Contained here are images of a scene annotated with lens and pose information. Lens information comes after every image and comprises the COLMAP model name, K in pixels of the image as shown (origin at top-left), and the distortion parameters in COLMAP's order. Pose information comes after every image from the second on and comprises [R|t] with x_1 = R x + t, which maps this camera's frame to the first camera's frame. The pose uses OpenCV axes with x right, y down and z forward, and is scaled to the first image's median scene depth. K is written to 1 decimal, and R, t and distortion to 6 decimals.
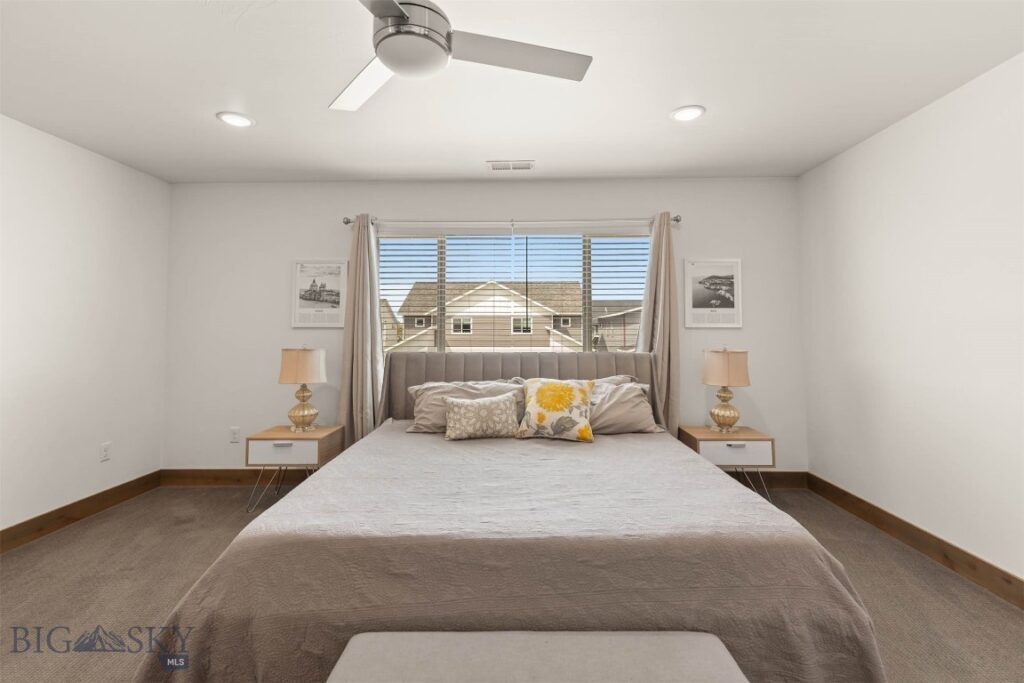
lens RADIAL K [[461.4, 0, 479.4], [0, 461.4, 304.2], [0, 0, 1]] dist [0.007461, 0.000018]
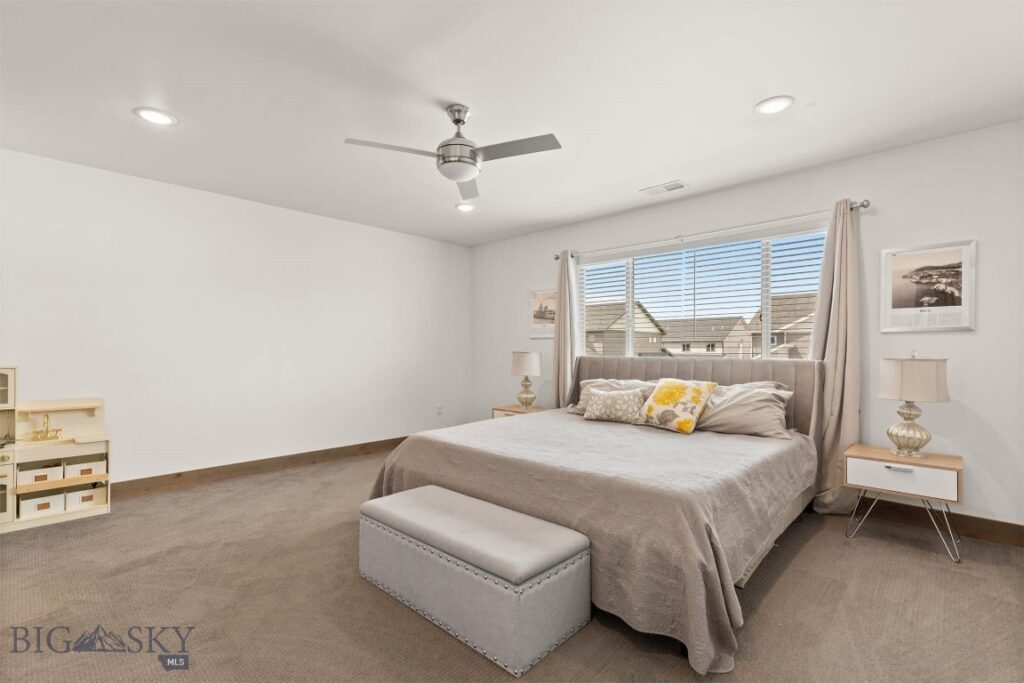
lens RADIAL K [[461.4, 0, 518.5], [0, 461.4, 344.9], [0, 0, 1]] dist [0.007461, 0.000018]
pose [[0.741785, -0.002177, -0.670634, 0.569254], [0.029638, 0.999124, 0.029539, 0.031670], [0.669982, -0.041788, 0.741200, -0.075606]]
